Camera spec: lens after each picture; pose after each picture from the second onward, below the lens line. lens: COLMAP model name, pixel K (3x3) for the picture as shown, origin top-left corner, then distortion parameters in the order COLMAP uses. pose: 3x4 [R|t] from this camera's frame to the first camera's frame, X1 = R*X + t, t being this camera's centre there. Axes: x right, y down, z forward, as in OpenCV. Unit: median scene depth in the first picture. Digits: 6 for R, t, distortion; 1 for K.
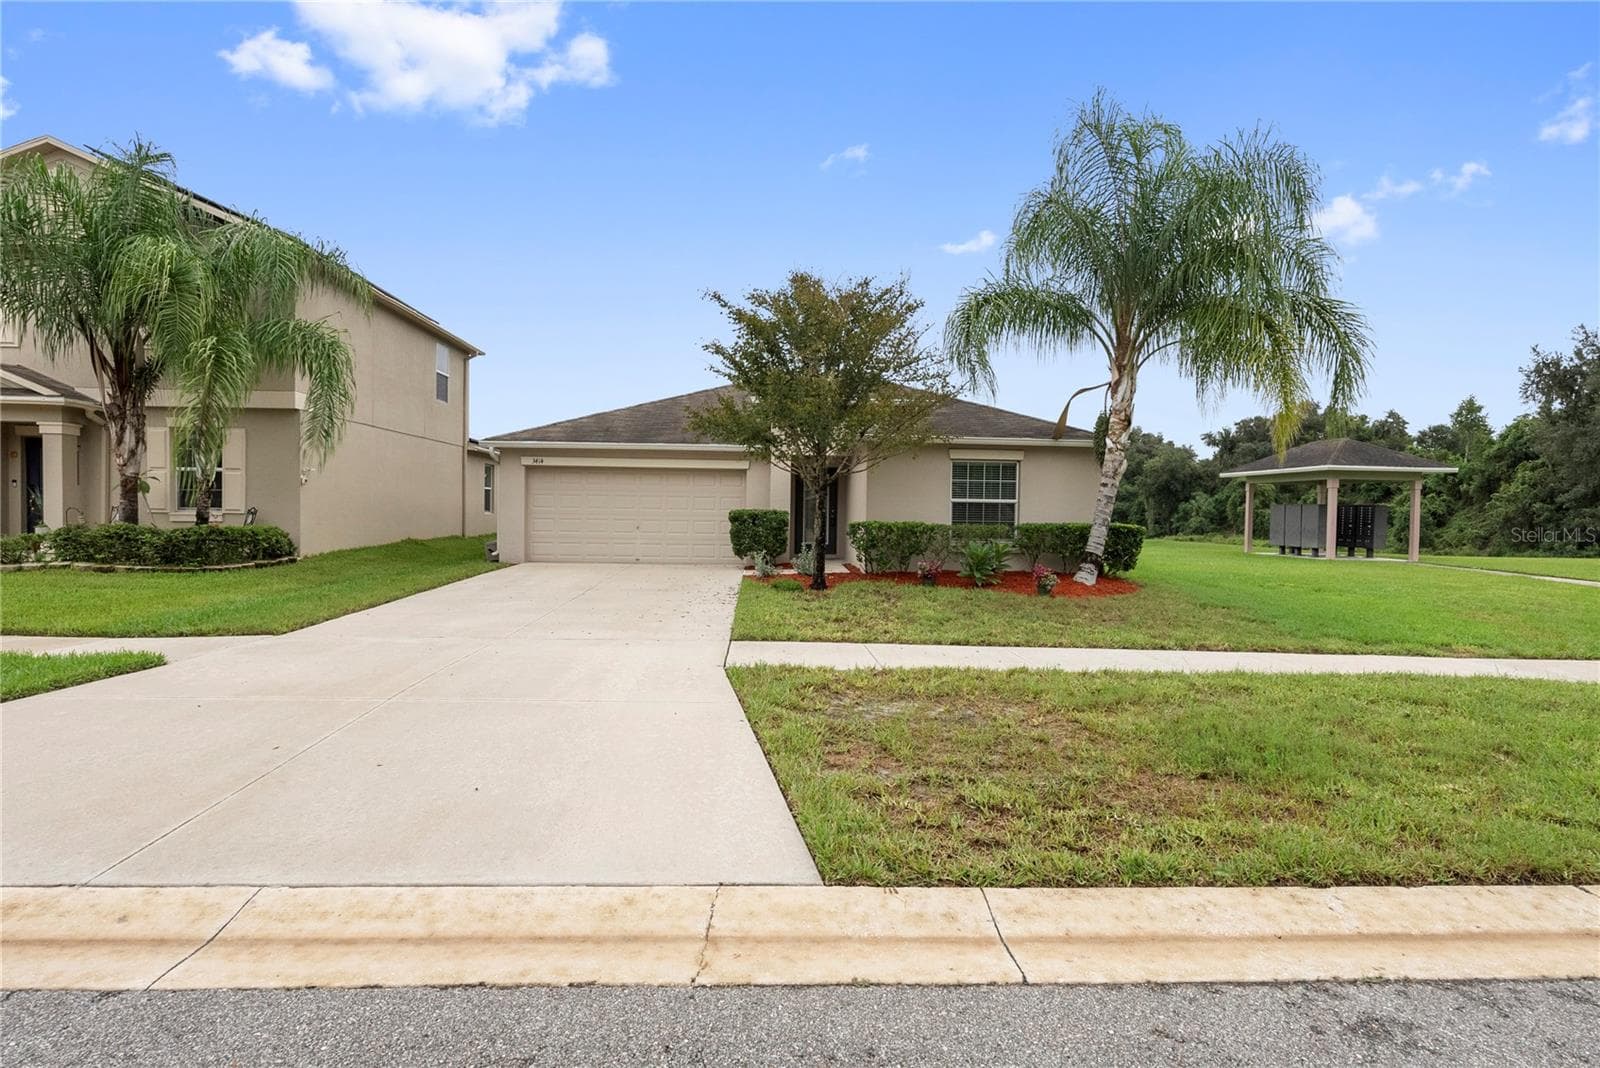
lens RADIAL K [[801.4, 0, 800.4], [0, 801.4, 539.5], [0, 0, 1]] dist [-0.004035, -0.000288]
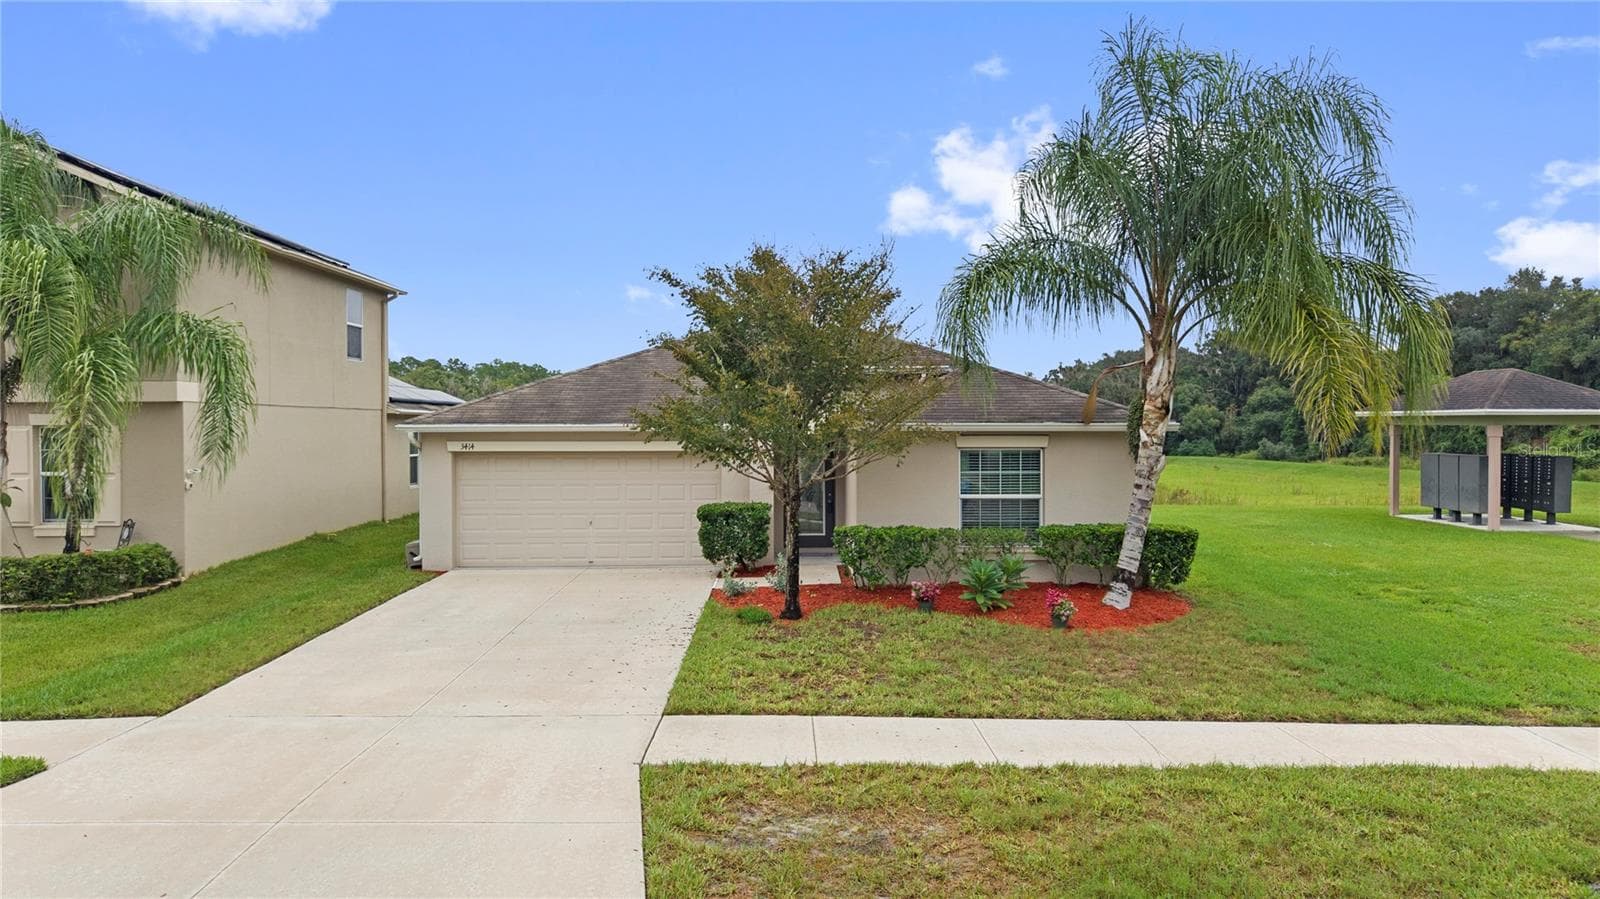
lens RADIAL K [[1073.6, 0, 800.0], [0, 1073.6, 449.5], [0, 0, 1]] dist [0.028776, -0.035791]
pose [[0.999048, -0.016339, -0.040458, 0.076037], [0.015929, 0.999819, -0.010444, -0.098646], [0.040621, 0.009789, 0.999127, -0.120516]]
